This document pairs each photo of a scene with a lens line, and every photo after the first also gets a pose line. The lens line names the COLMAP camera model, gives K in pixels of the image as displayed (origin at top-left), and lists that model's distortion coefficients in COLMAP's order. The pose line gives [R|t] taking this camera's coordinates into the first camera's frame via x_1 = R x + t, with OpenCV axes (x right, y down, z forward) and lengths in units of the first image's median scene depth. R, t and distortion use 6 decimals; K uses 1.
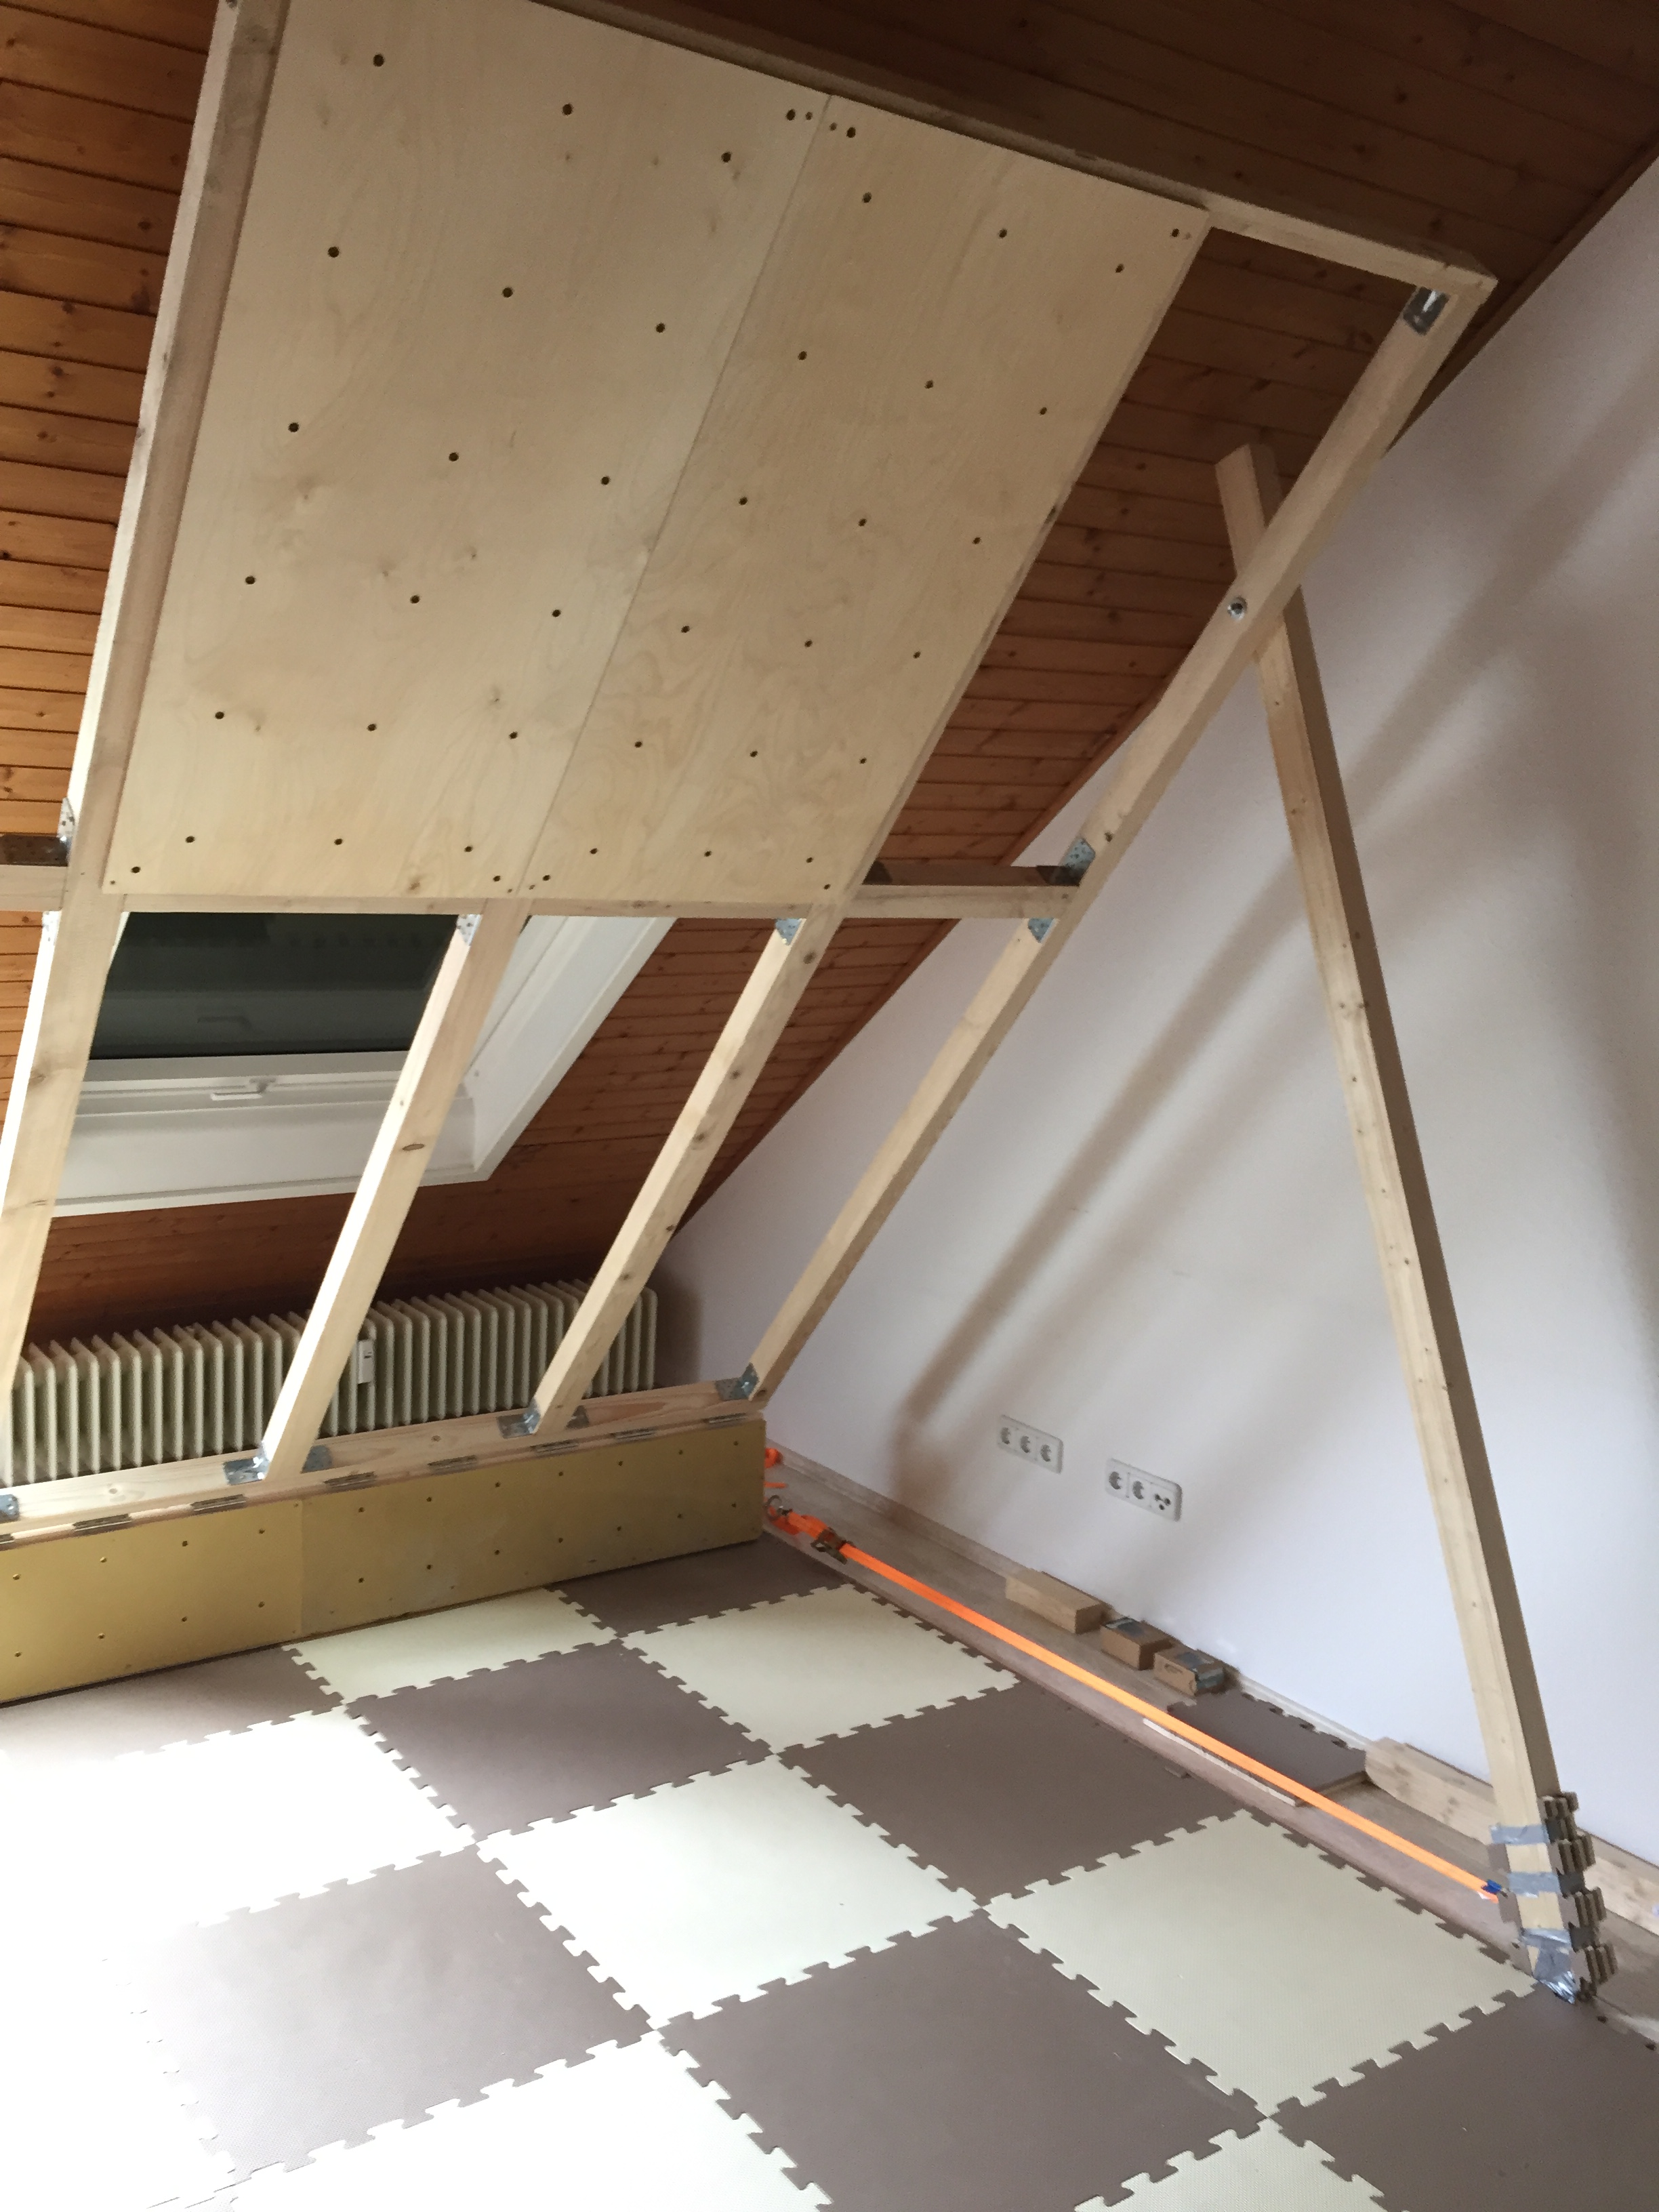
lens RADIAL K [[1931.2, 0, 832.1], [0, 1931.2, 1146.3], [0, 0, 1]] dist [0.122099, -0.161656]
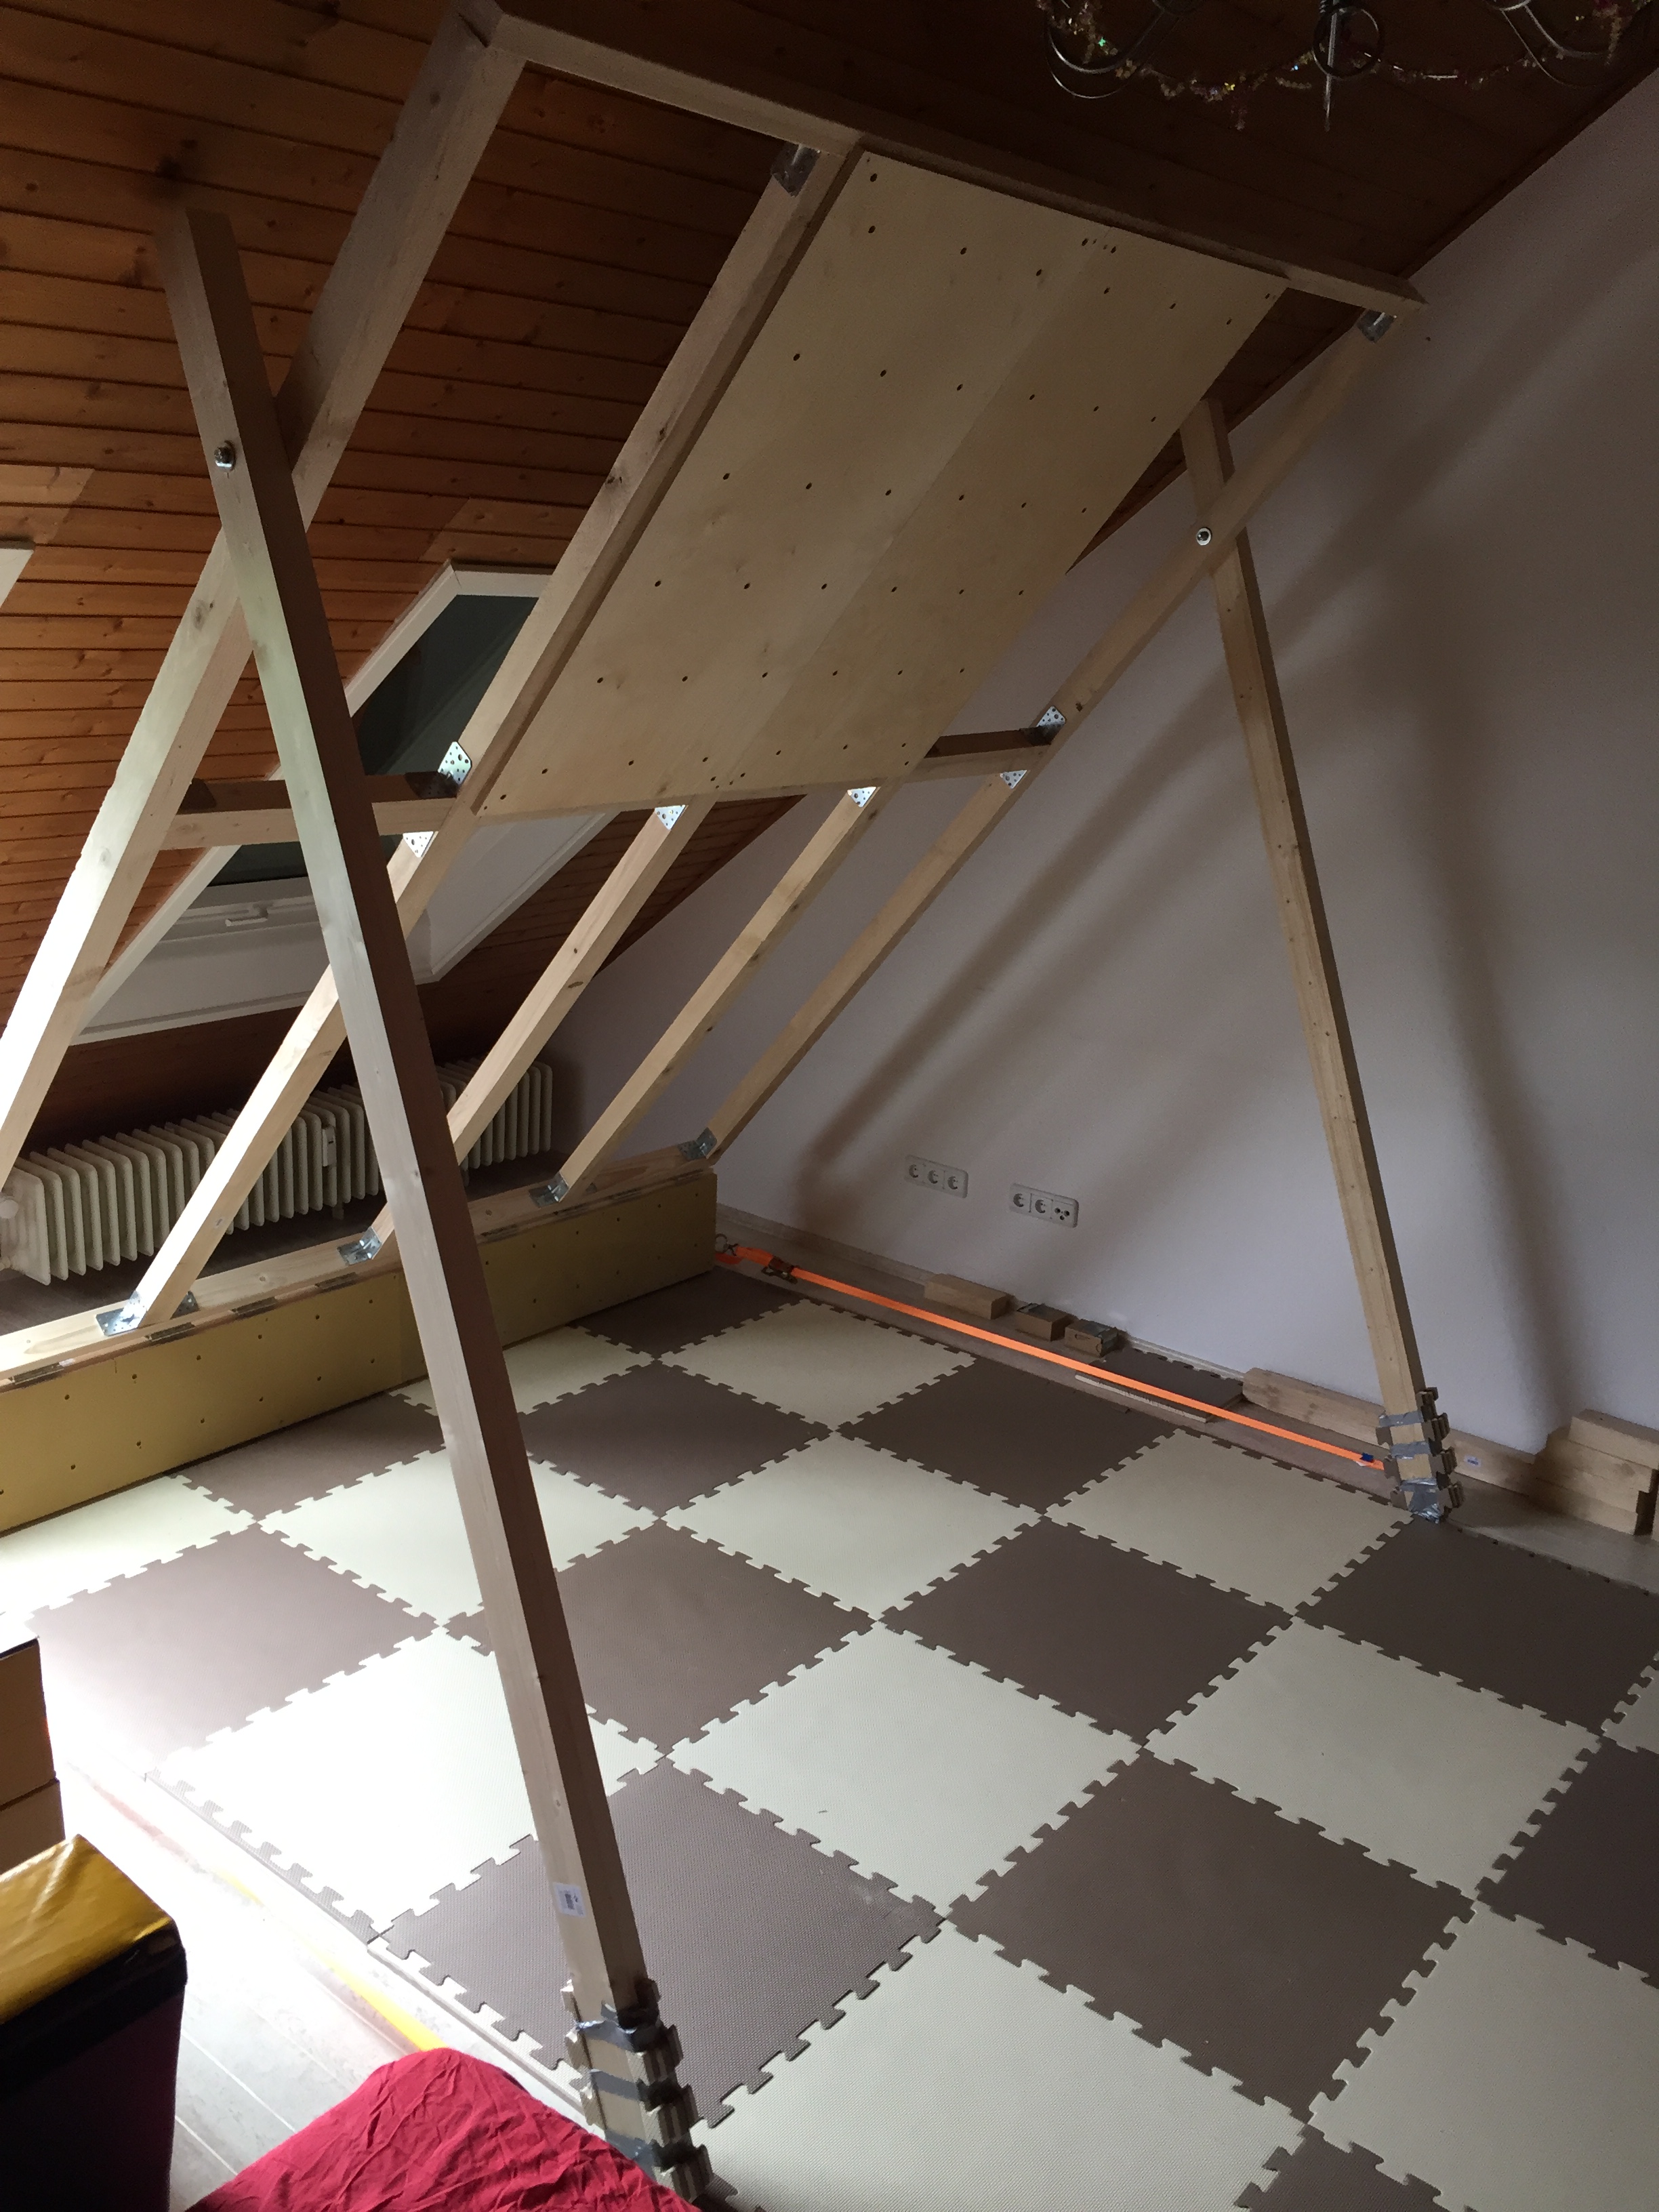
lens RADIAL K [[1931.2, 0, 832.1], [0, 1931.2, 1146.3], [0, 0, 1]] dist [0.122099, -0.161656]
pose [[0.960606, -0.073688, 0.267966, -0.337352], [0.031593, 0.986912, 0.158137, -0.073817], [-0.276111, -0.143442, 0.950361, -0.183409]]
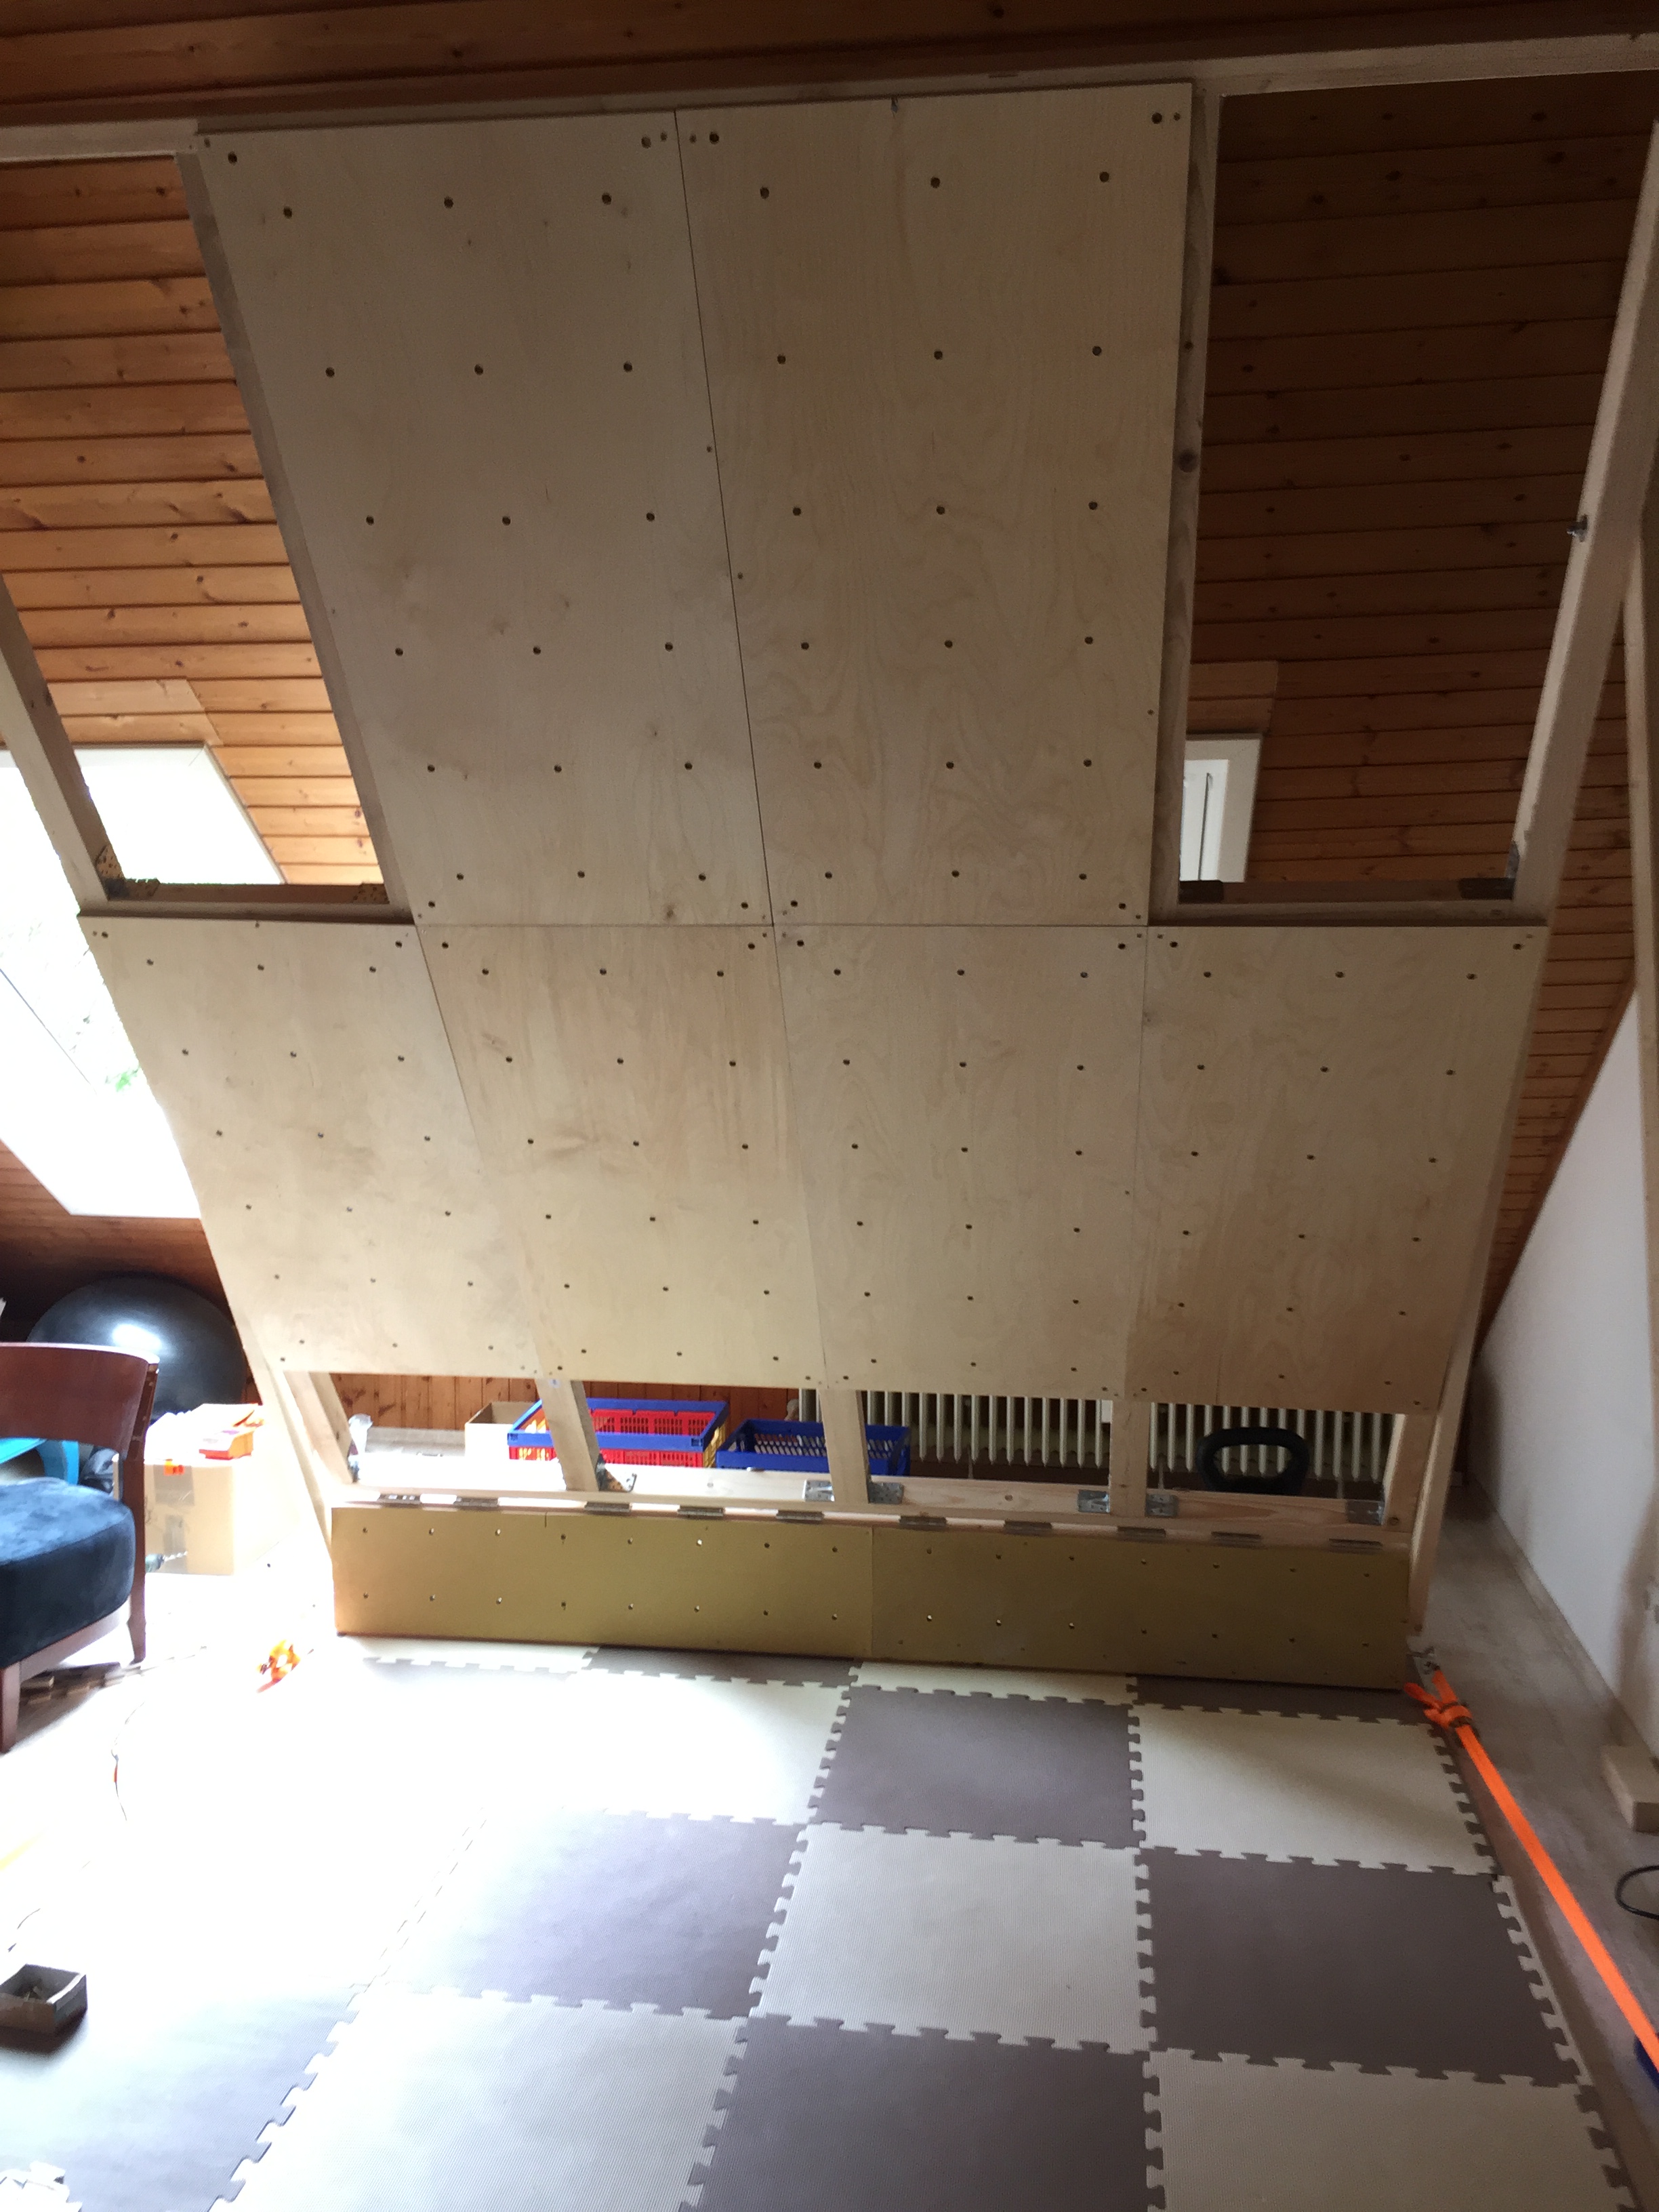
lens RADIAL K [[1931.2, 0, 832.1], [0, 1931.2, 1146.3], [0, 0, 1]] dist [0.122099, -0.161656]
pose [[0.720706, 0.018554, -0.692992, 0.458520], [-0.091602, 0.993425, -0.068667, 0.048831], [0.687162, 0.112968, 0.717668, 0.203925]]
